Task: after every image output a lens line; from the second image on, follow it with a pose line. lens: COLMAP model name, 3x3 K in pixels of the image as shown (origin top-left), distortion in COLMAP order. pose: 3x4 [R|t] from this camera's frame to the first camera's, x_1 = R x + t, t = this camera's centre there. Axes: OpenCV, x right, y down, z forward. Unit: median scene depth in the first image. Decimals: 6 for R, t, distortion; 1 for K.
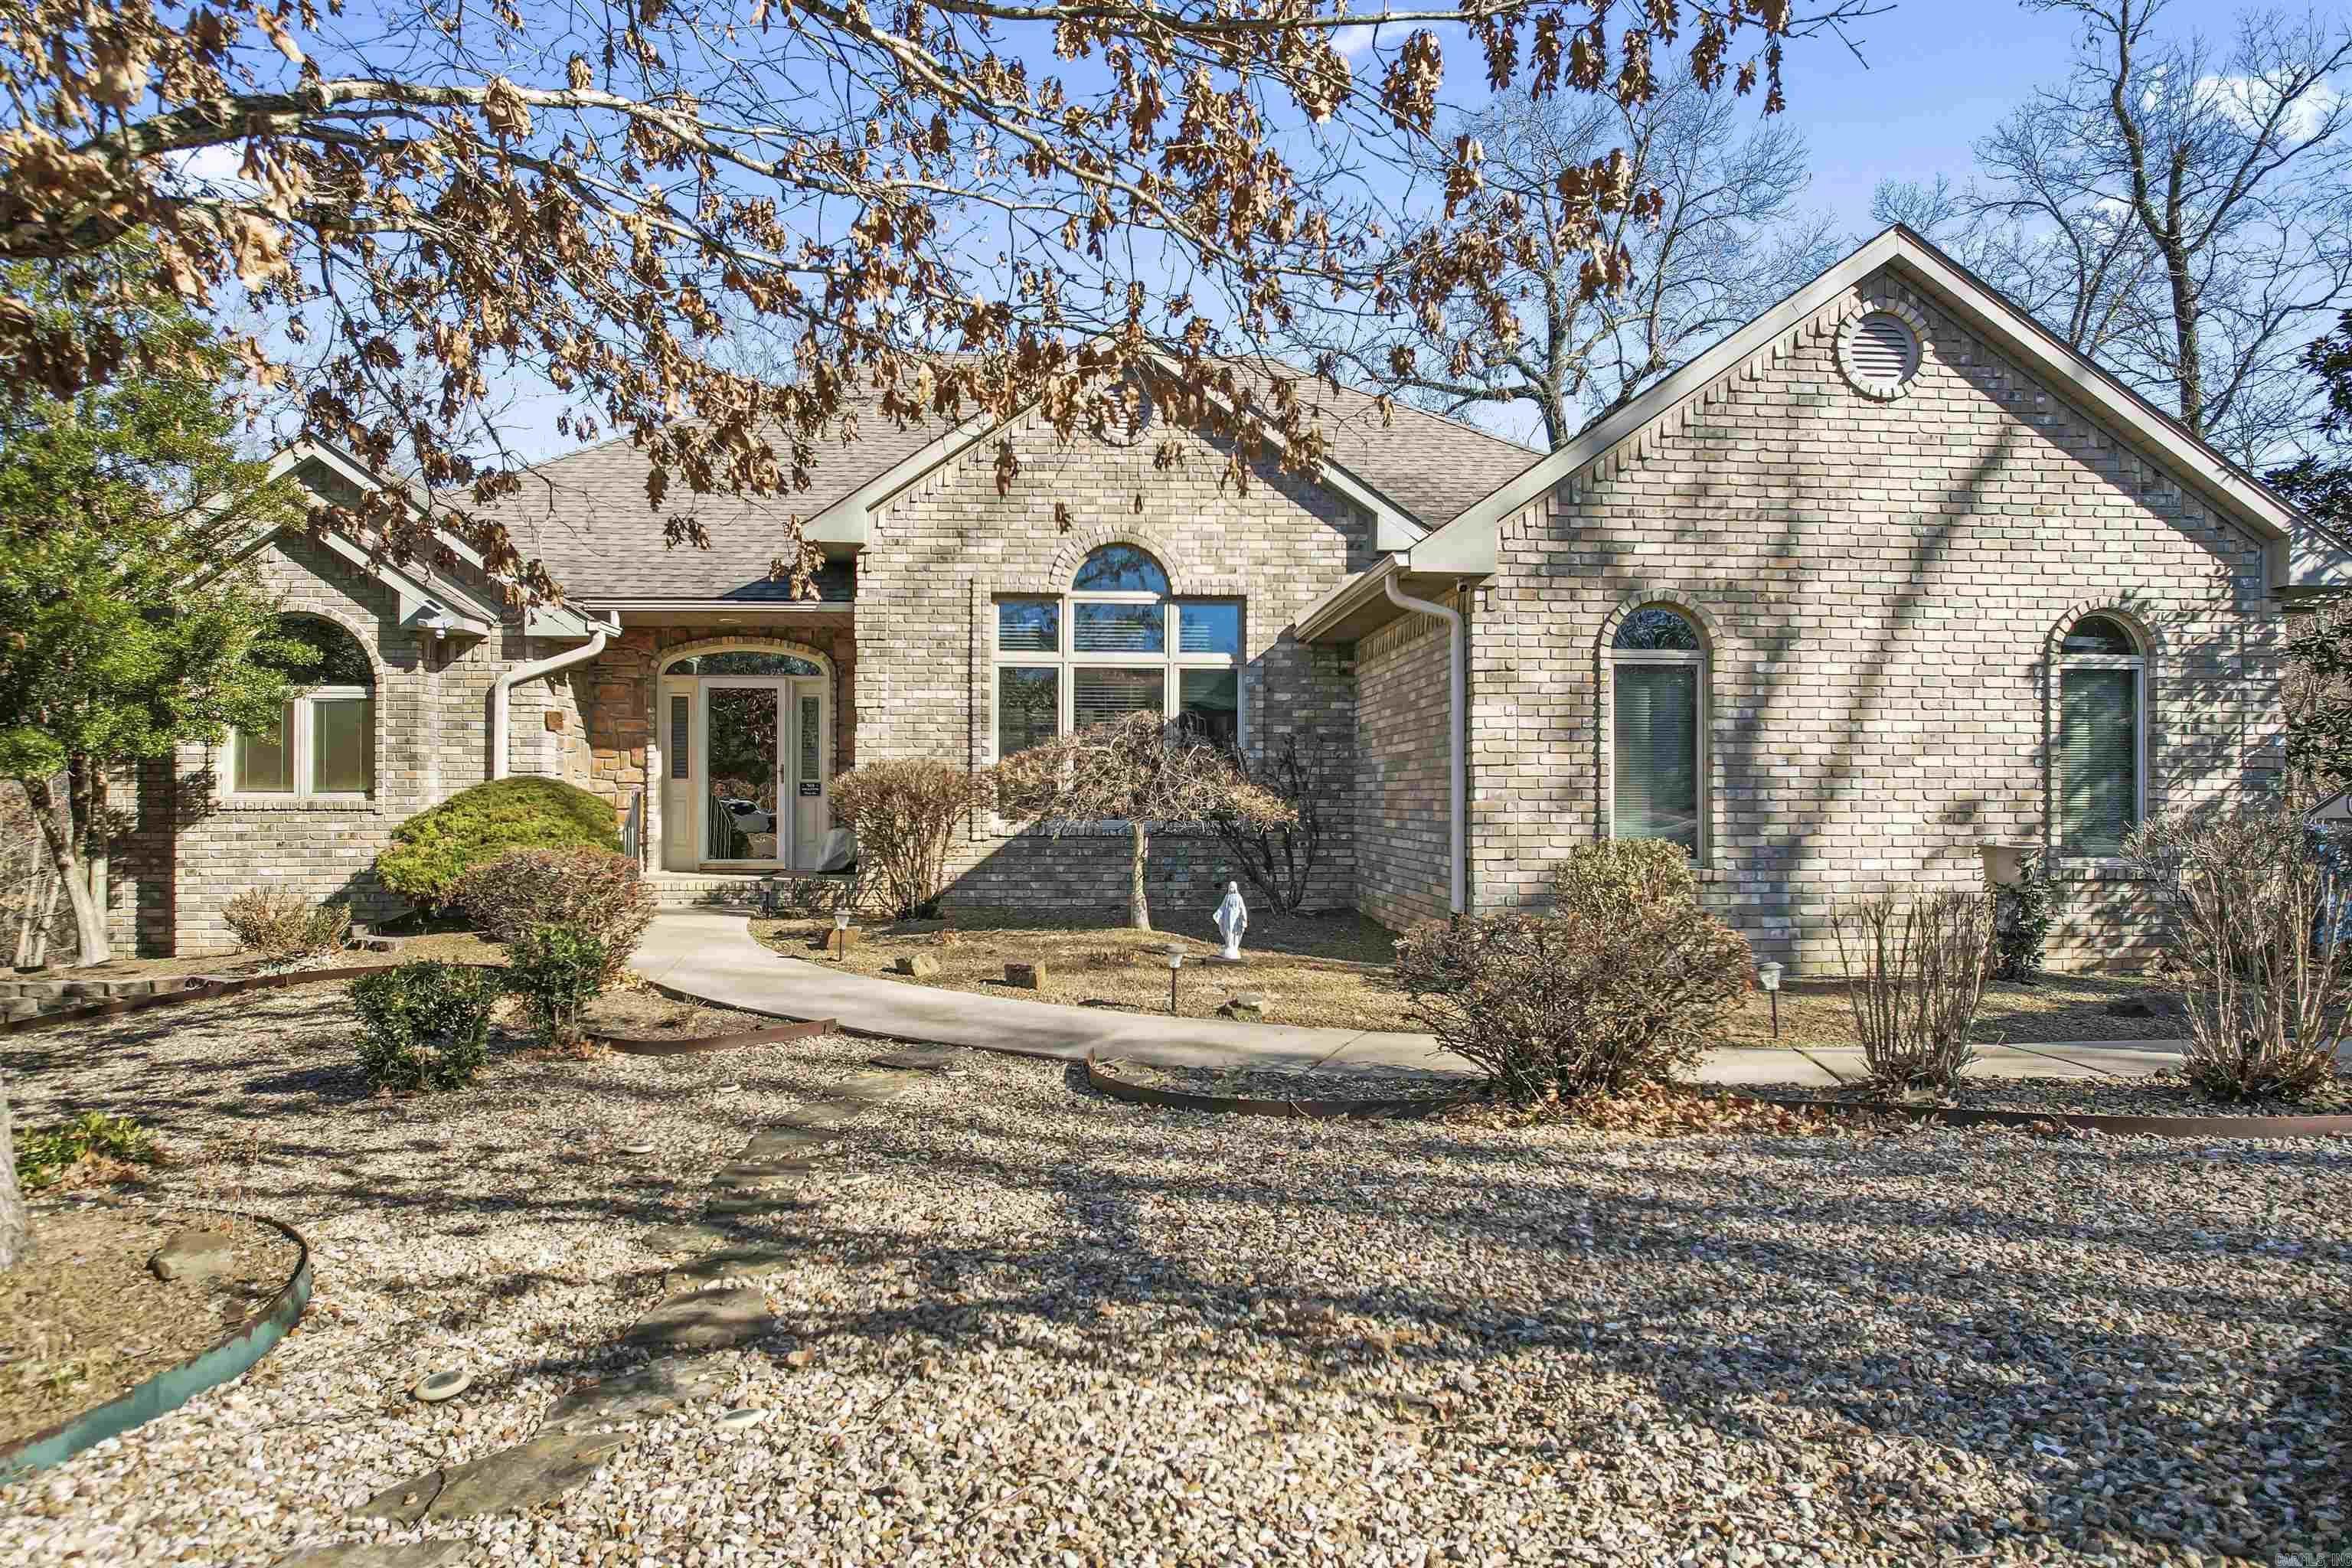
lens RADIAL K [[1424.8, 0, 1176.0], [0, 1424.8, 784.0], [0, 0, 1]] dist [-0.045096, 0.000532]
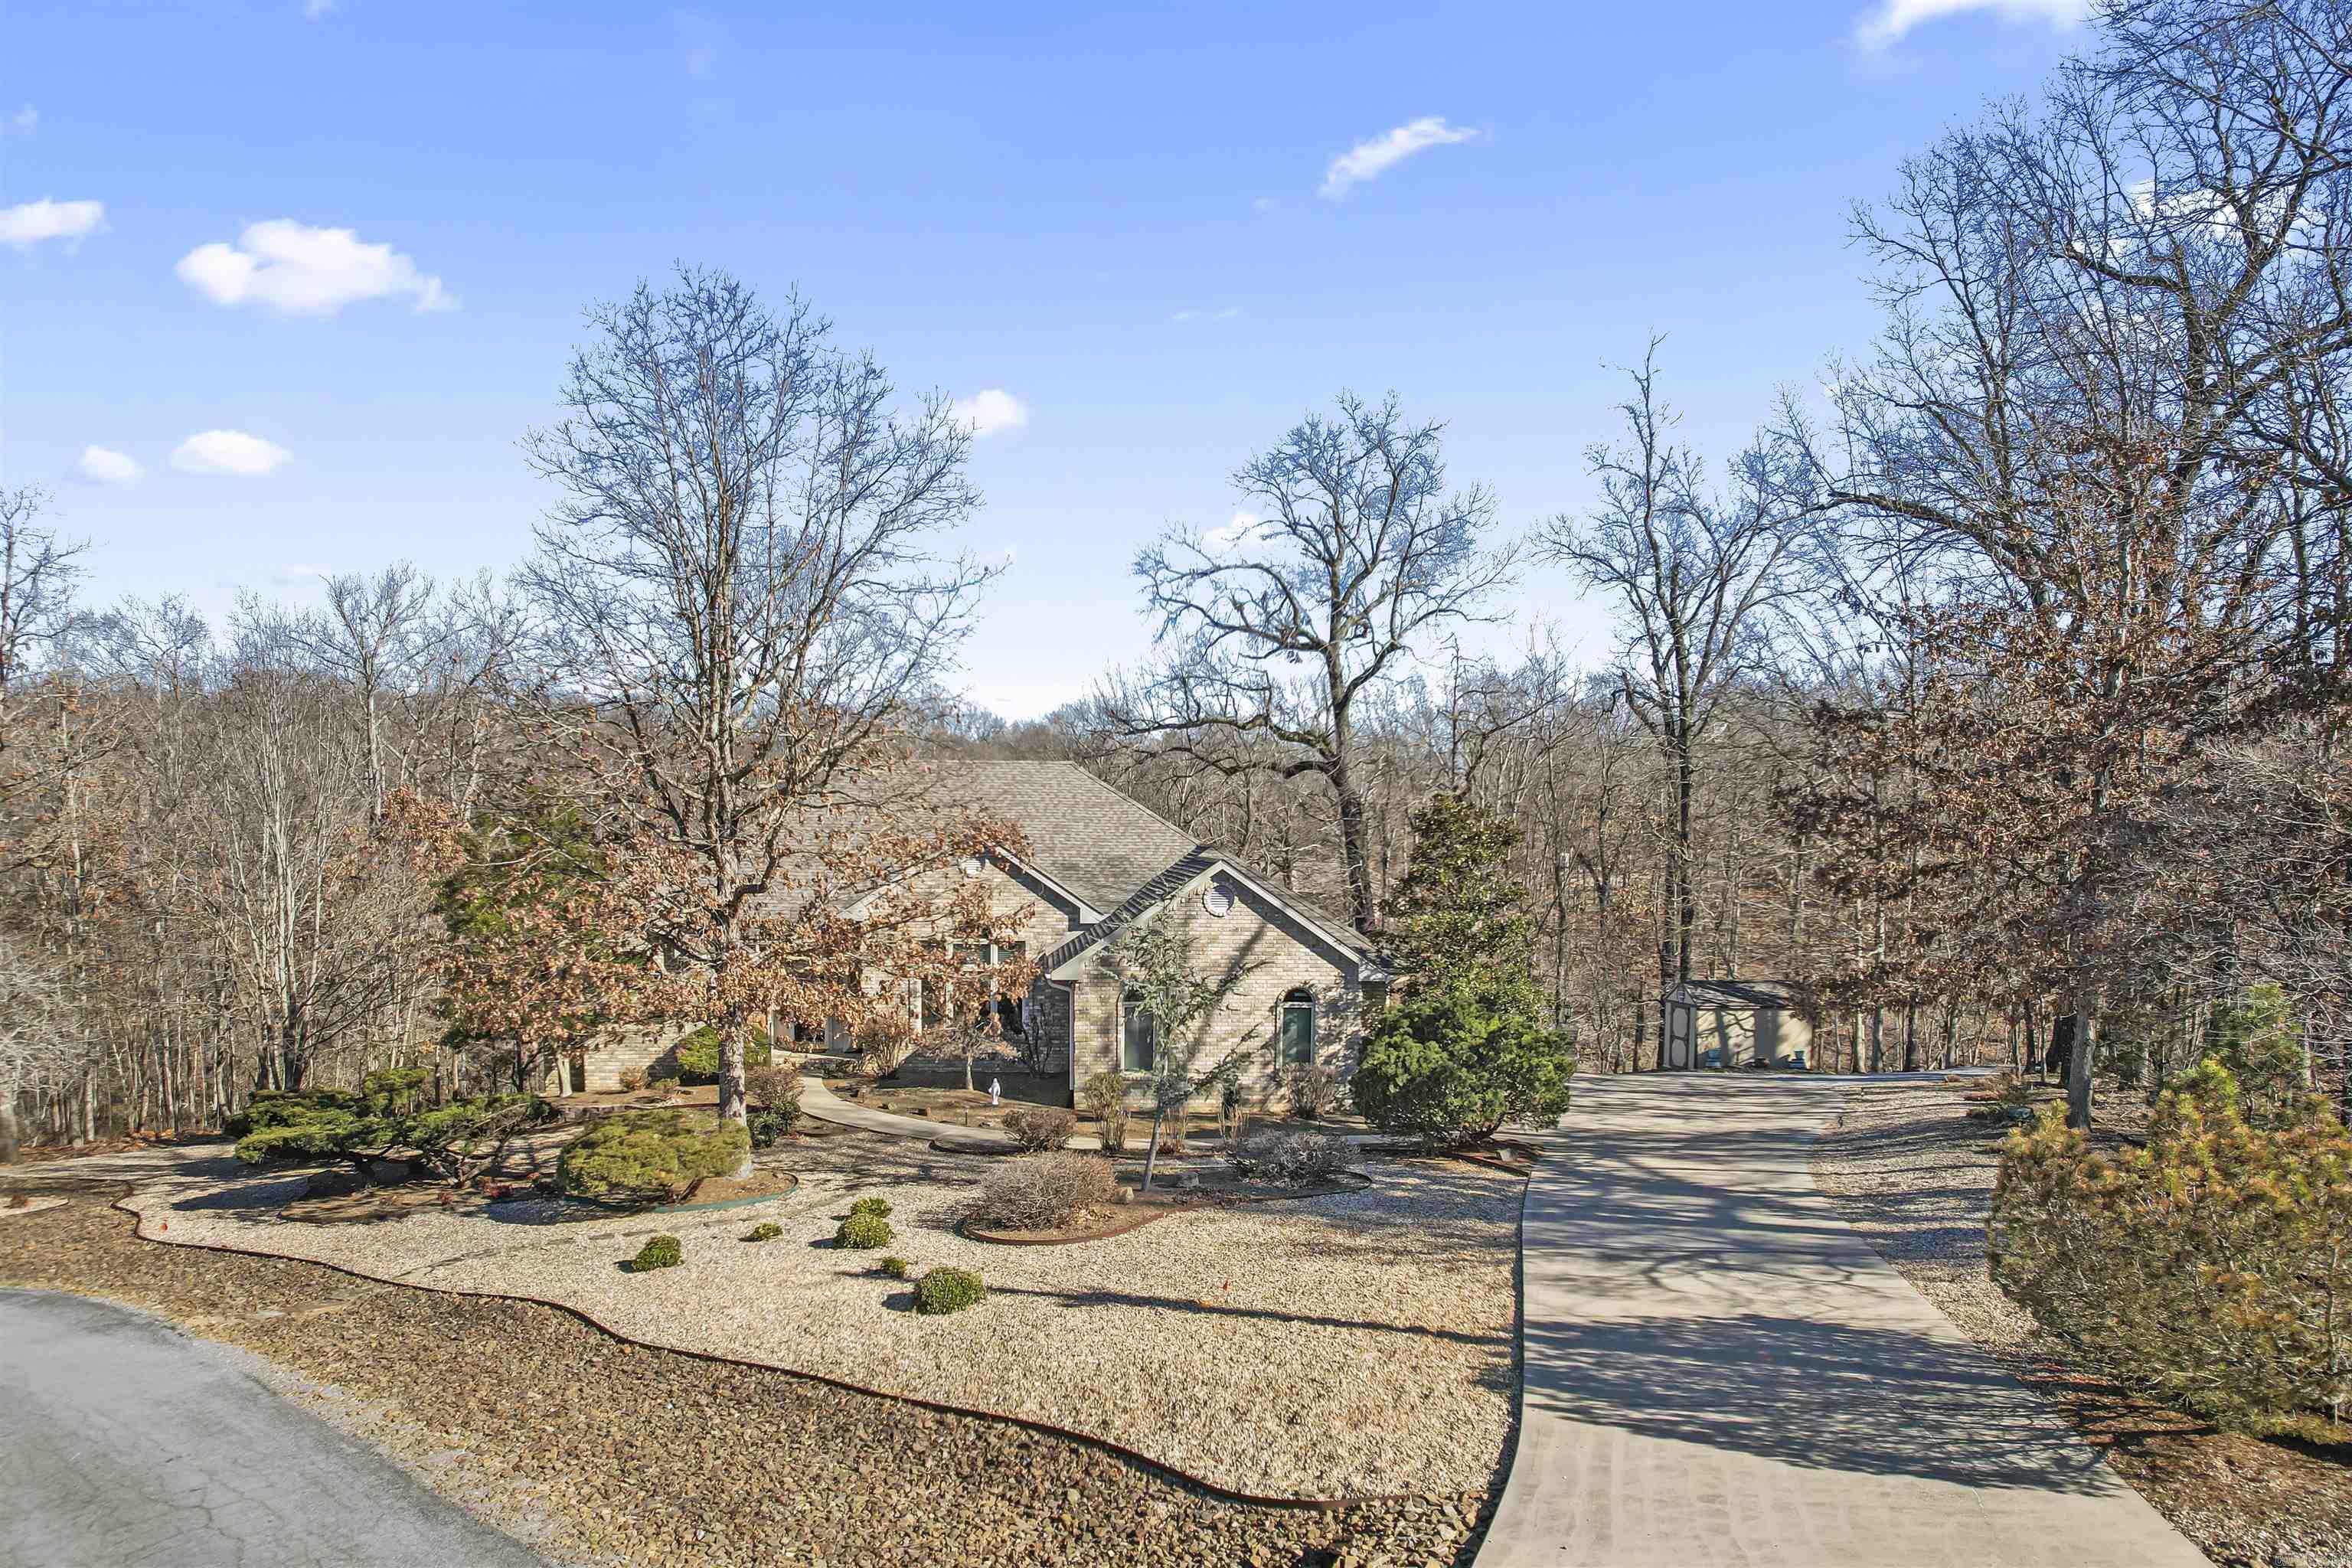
lens RADIAL K [[1564.9, 0, 1176.0], [0, 1564.9, 784.0], [0, 0, 1]] dist [0.000320, 0.000287]
pose [[0.999794, 0.012735, 0.015789, 0.355363], [-0.012569, 0.999865, -0.010584, -0.512394], [-0.015921, 0.010384, 0.999819, -2.272177]]
